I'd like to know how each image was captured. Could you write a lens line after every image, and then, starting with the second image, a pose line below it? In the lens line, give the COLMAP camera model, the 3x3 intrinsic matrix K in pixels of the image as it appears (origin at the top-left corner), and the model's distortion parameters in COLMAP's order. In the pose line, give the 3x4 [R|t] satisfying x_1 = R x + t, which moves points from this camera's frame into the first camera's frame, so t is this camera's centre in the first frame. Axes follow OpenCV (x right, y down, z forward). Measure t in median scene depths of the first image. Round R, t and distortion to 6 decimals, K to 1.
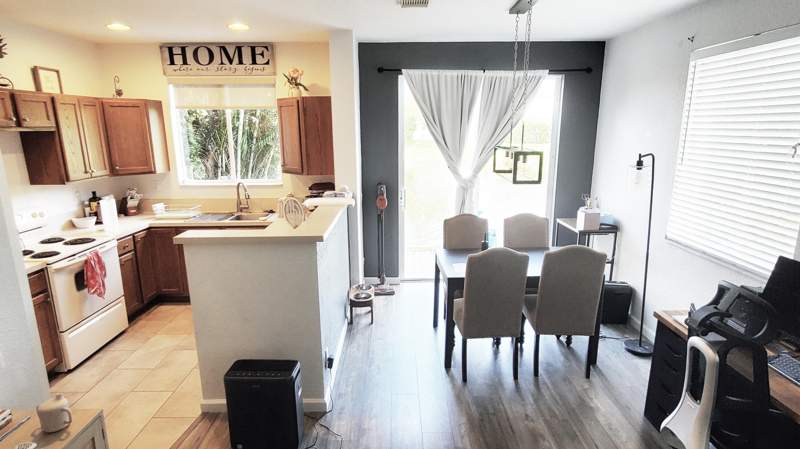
lens RADIAL K [[434.7, 0, 402.8], [0, 434.7, 228.1], [0, 0, 1]] dist [-0.002683, 0.000542]
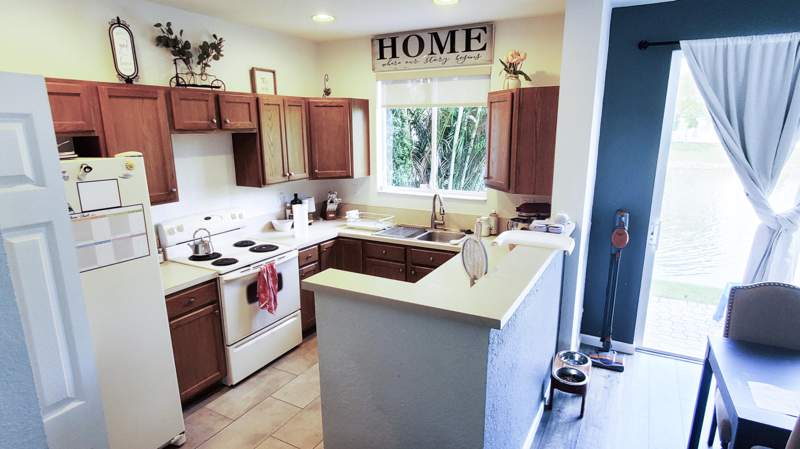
lens RADIAL K [[434.7, 0, 402.8], [0, 434.7, 228.1], [0, 0, 1]] dist [-0.002683, 0.000542]
pose [[0.868067, 0.114972, -0.482950, -0.018328], [-0.113167, 0.993028, 0.032992, -0.065825], [0.483376, 0.026015, 0.875026, 0.254687]]
